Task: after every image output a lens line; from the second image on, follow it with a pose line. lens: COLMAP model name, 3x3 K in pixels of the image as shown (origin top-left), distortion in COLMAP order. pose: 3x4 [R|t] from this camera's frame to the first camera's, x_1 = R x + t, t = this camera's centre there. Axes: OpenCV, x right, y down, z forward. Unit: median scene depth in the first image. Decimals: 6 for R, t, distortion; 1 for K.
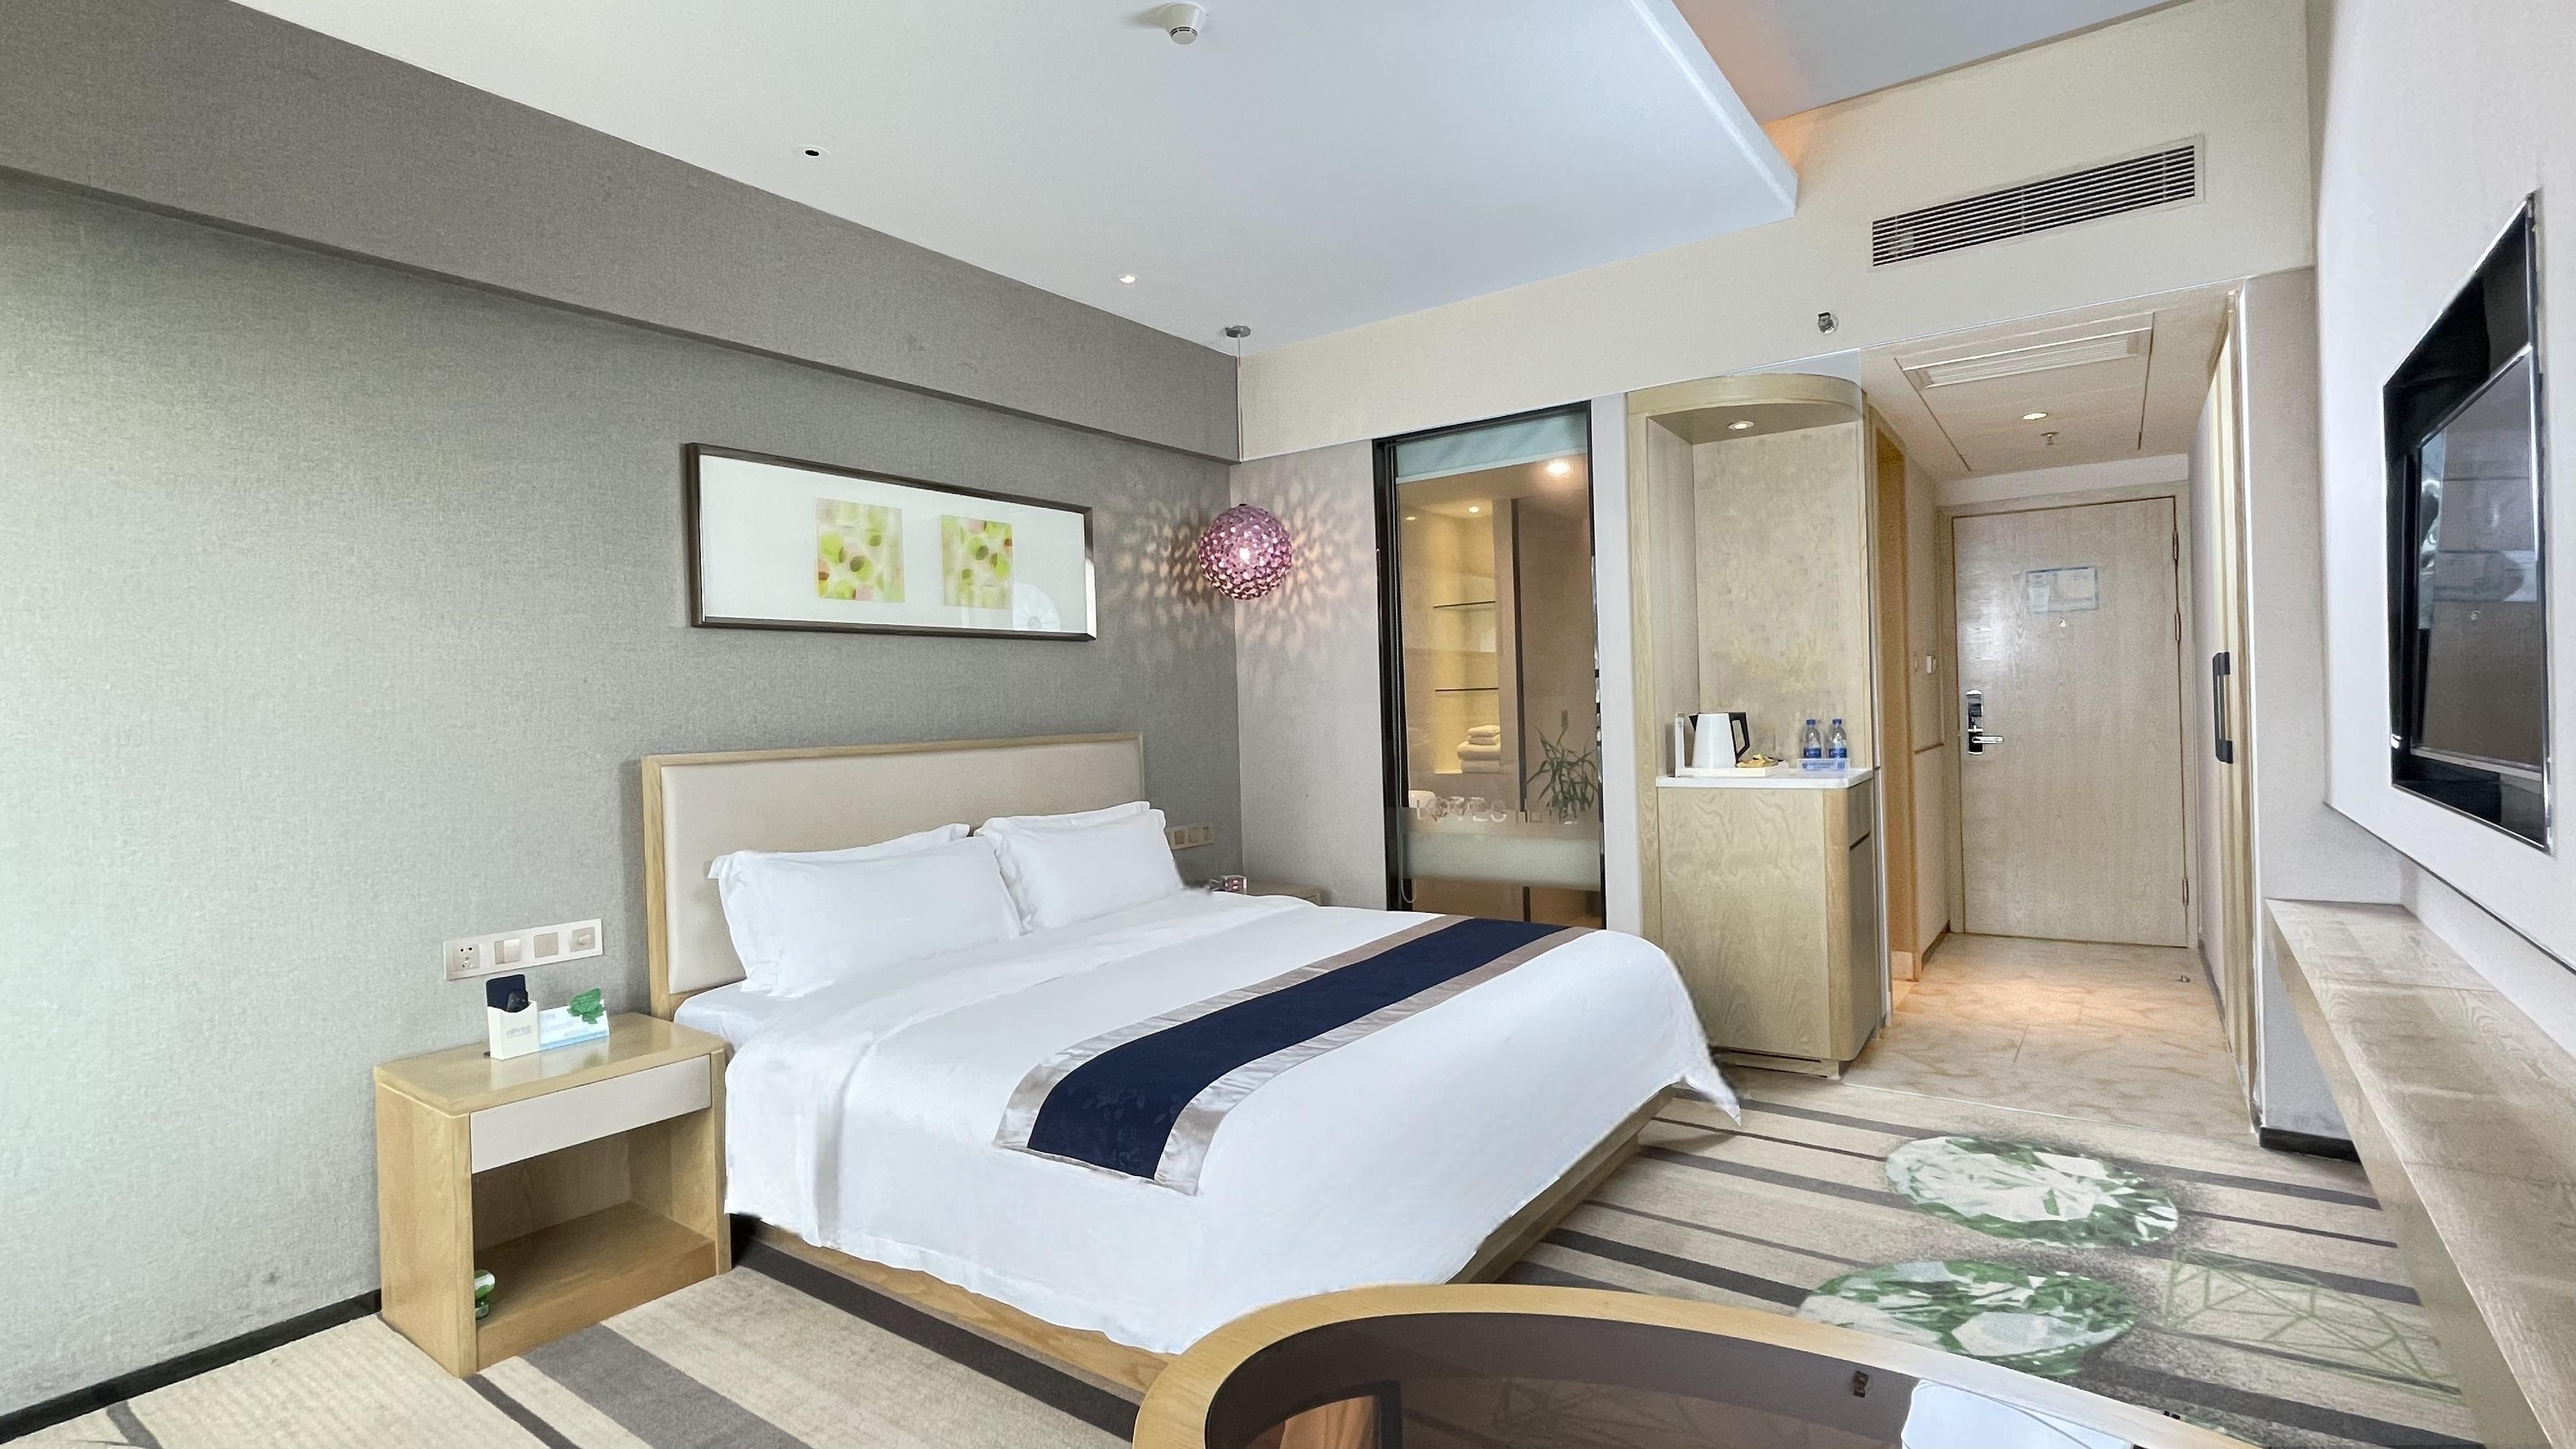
lens RADIAL K [[1197.7, 0, 1291.4], [0, 1197.7, 718.3], [0, 0, 1]] dist [-0.001725, 0.000171]
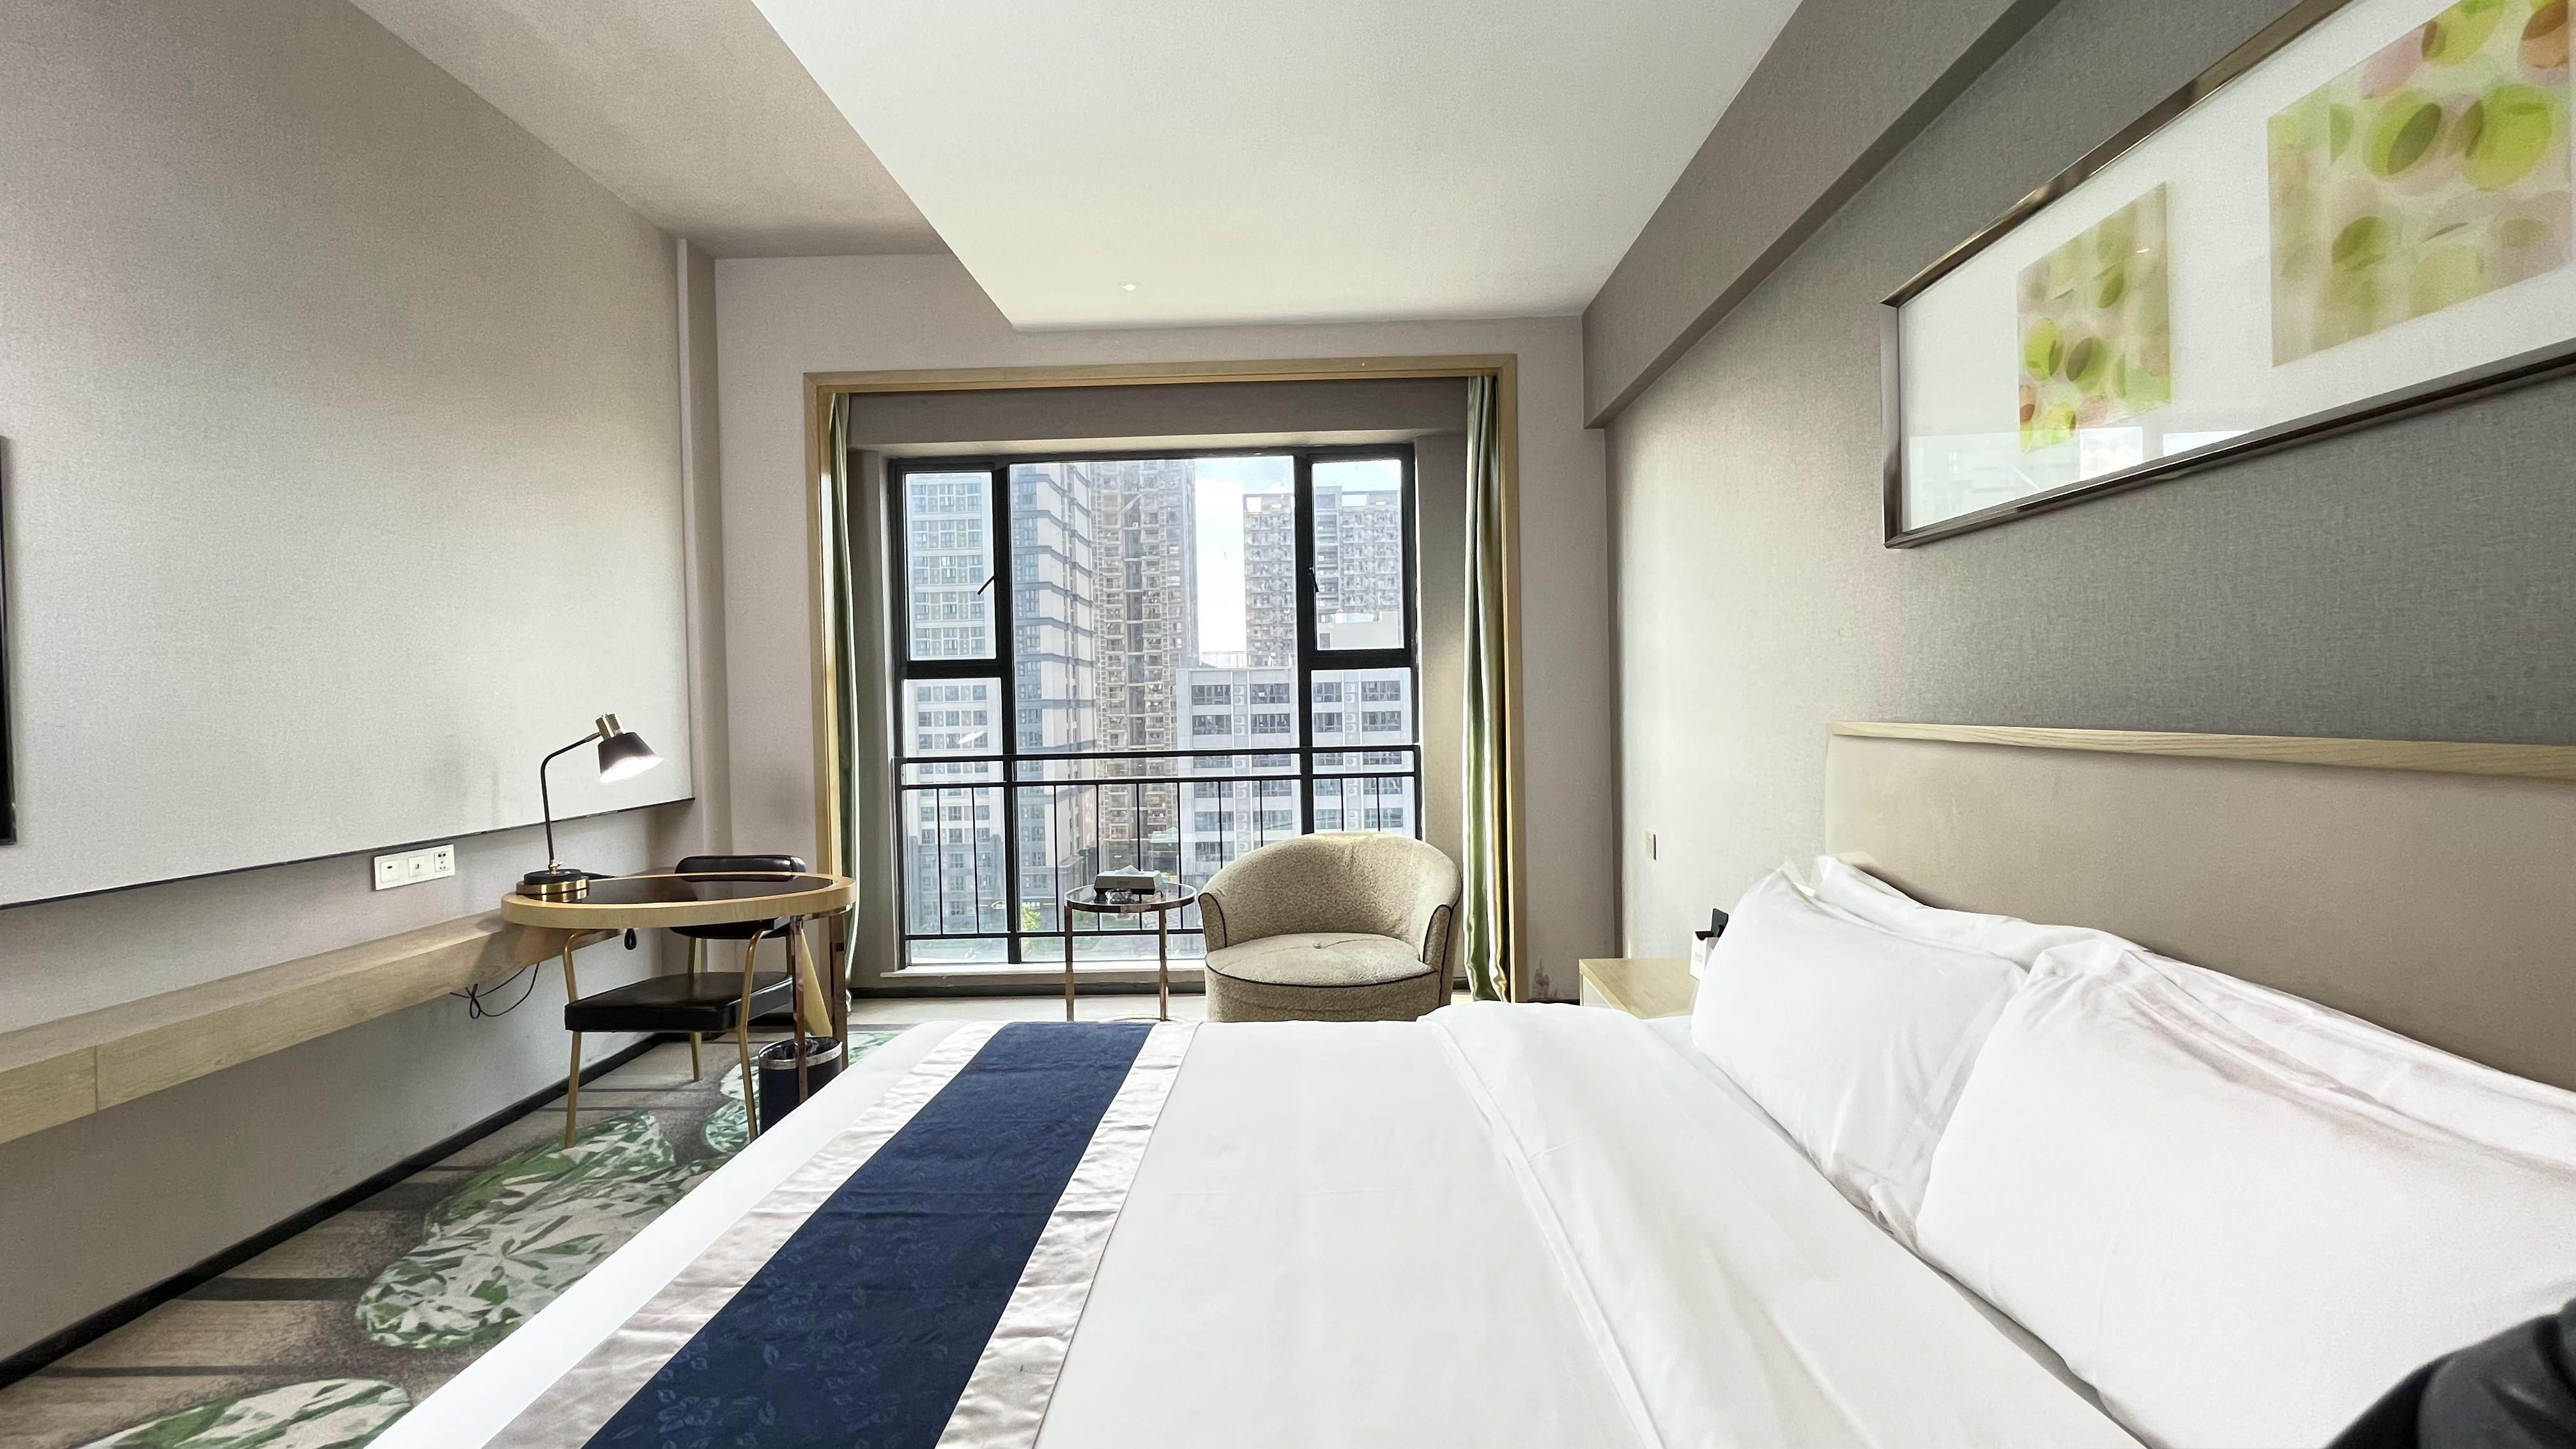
lens RADIAL K [[1045.0, 0, 1289.8], [0, 1045.0, 719.7], [0, 0, 1]] dist [-0.000303, -0.000567]
pose [[-0.819931, 0.059378, -0.569375, 0.145902], [0.044126, 0.998202, 0.040555, -0.011812], [0.570759, 0.008128, -0.821077, 1.067642]]
